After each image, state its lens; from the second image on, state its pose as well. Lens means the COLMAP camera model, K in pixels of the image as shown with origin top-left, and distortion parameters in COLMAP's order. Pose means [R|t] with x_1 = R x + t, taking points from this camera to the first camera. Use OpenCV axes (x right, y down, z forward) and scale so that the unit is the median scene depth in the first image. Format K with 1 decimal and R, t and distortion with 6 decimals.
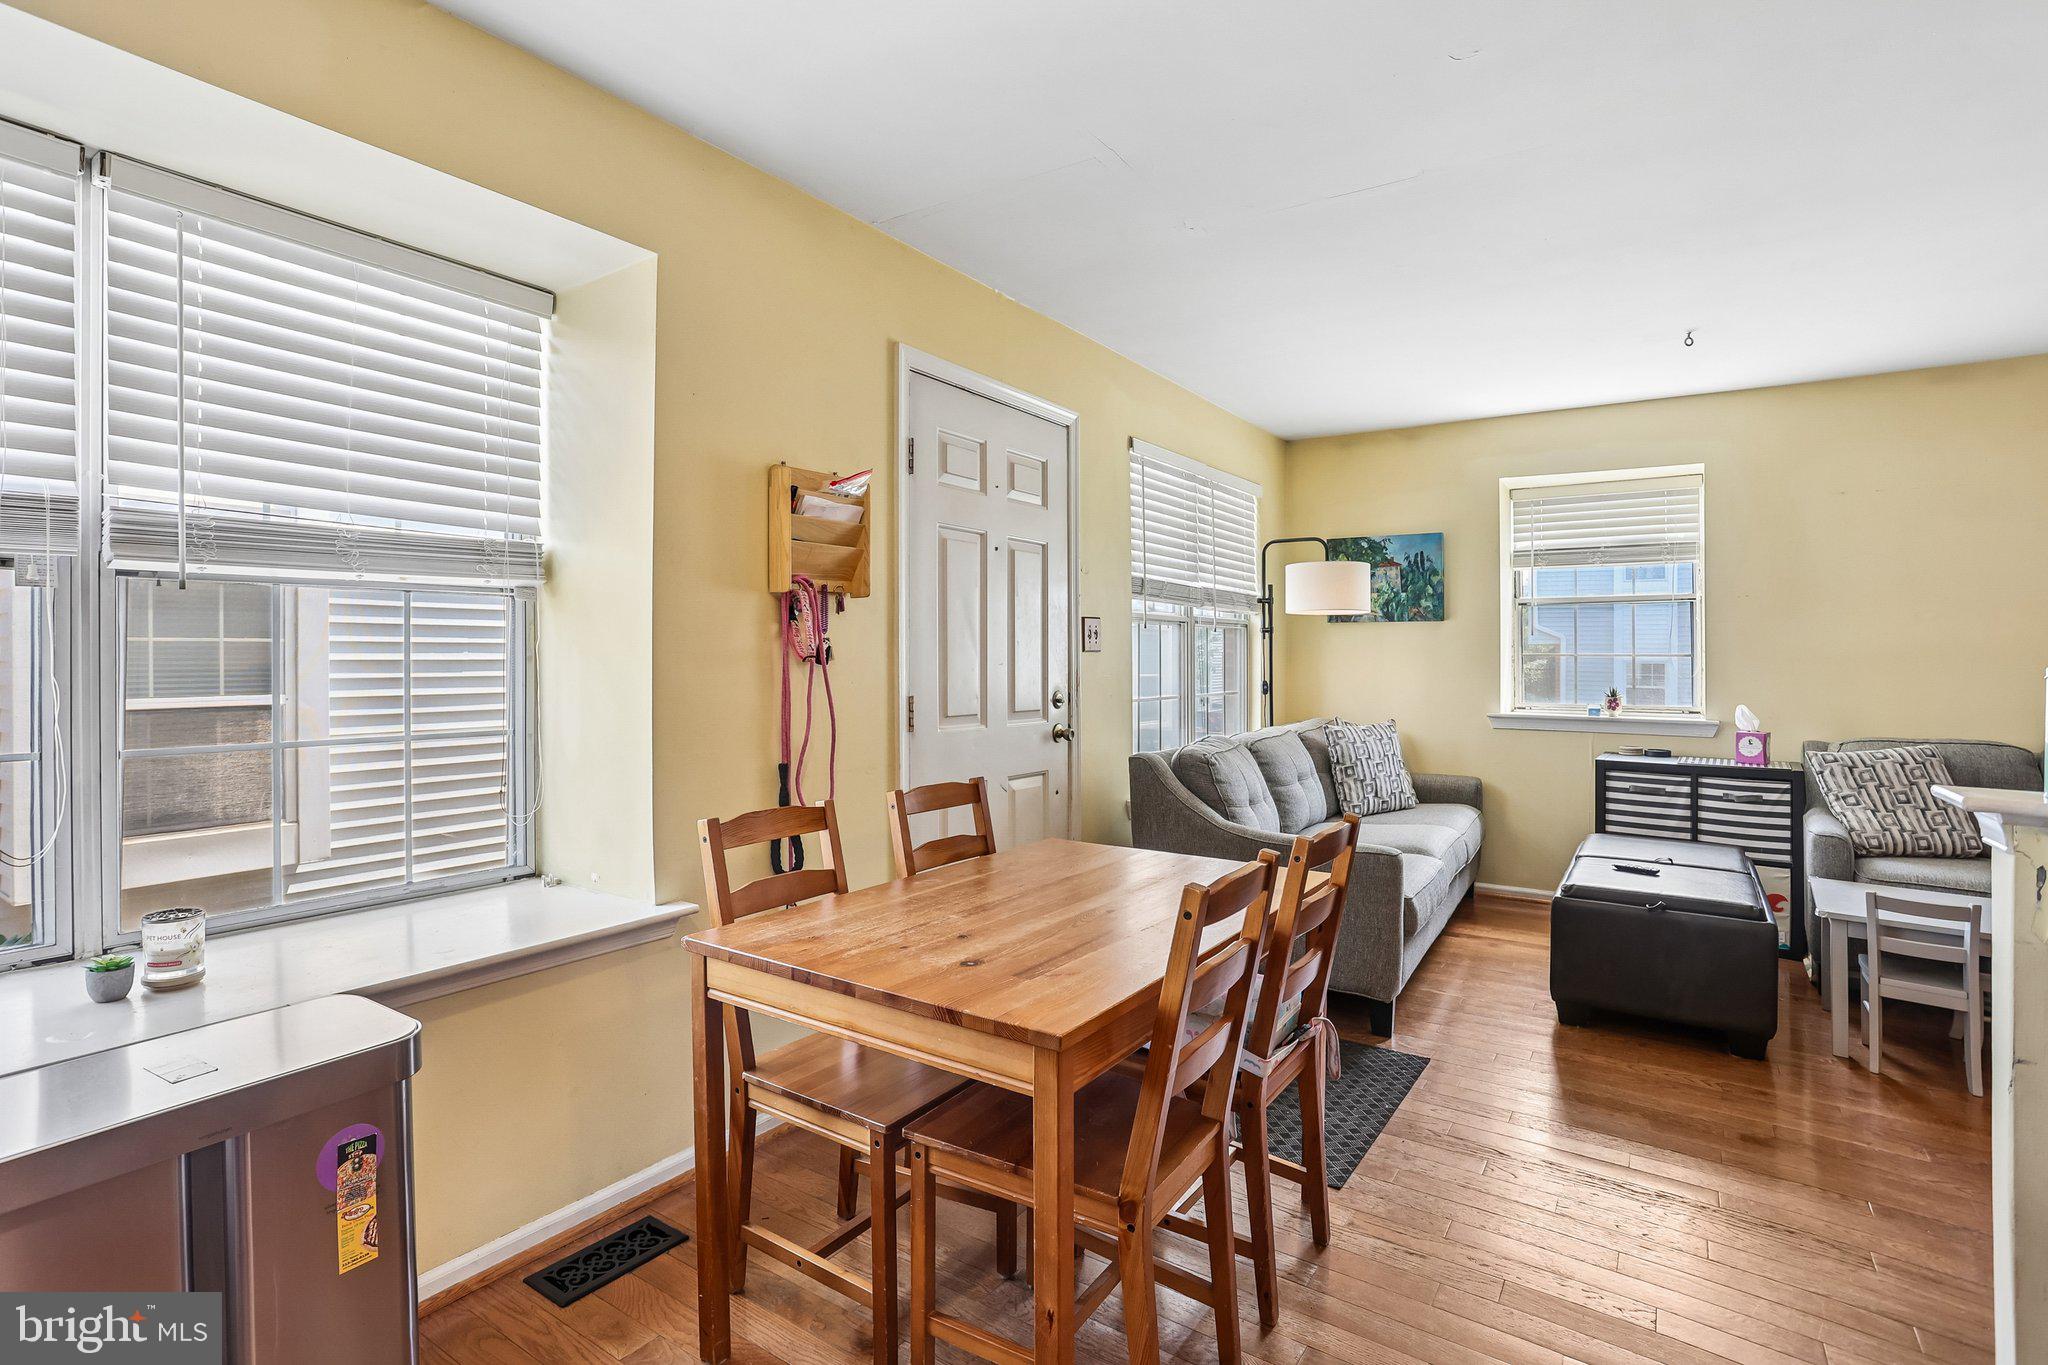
lens RADIAL K [[1024.3, 0, 1056.7], [0, 1024.3, 657.7], [0, 0, 1]] dist [-0.019975, -0.000277]
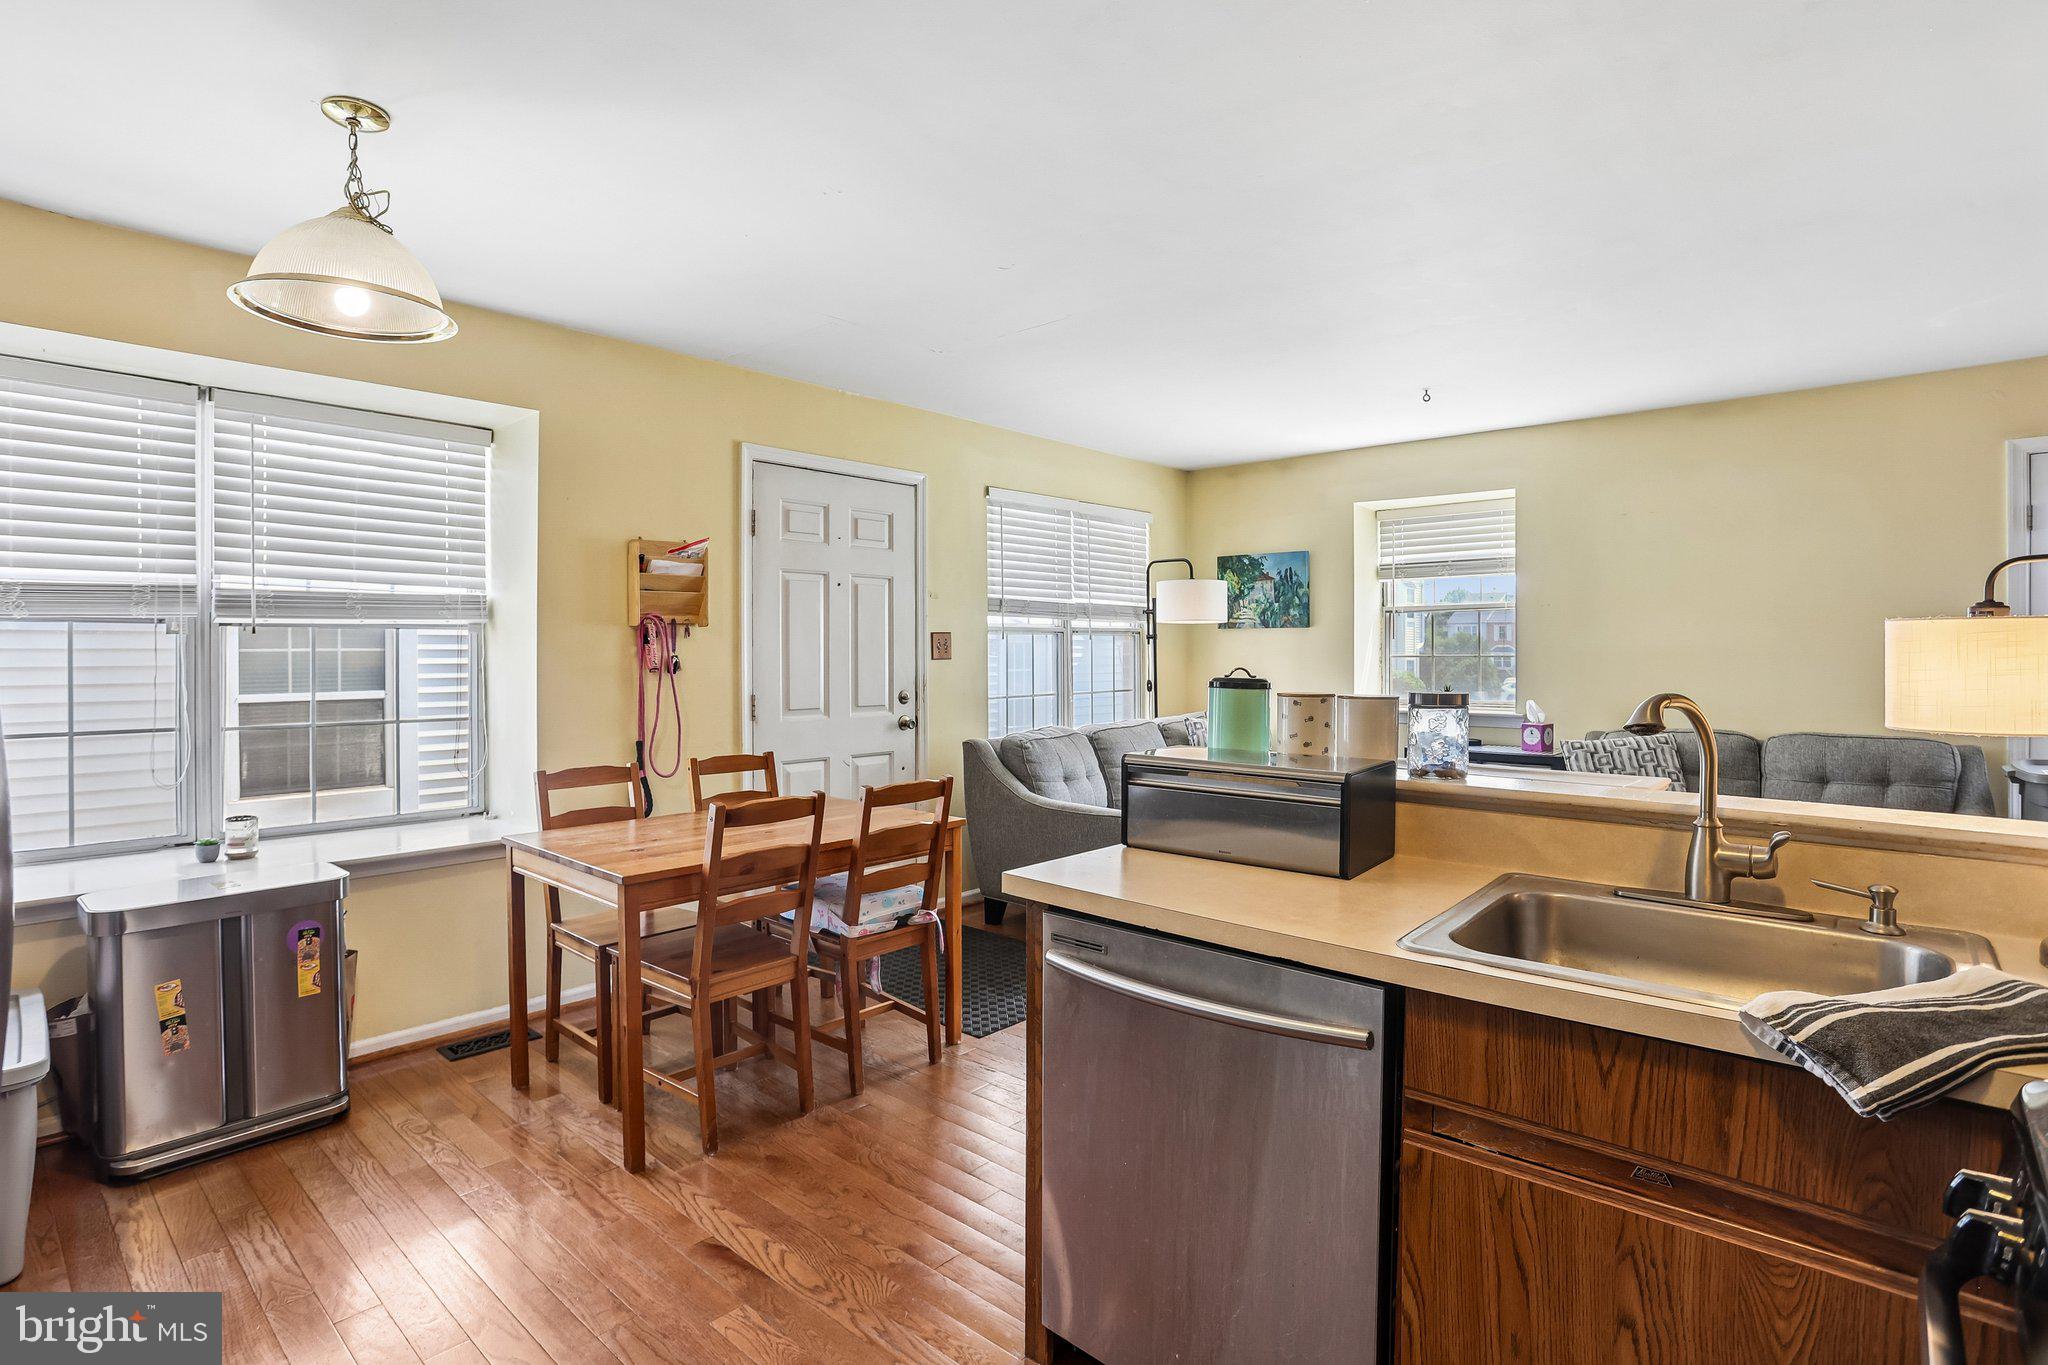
lens RADIAL K [[1046.9, 0, 1071.1], [0, 1046.9, 639.1], [0, 0, 1]] dist [-0.033314, 0.000177]
pose [[0.992262, -0.009220, -0.123822, 0.331148], [0.007592, 0.999878, -0.013616, -0.011186], [0.123933, 0.012571, 0.992211, -0.253591]]
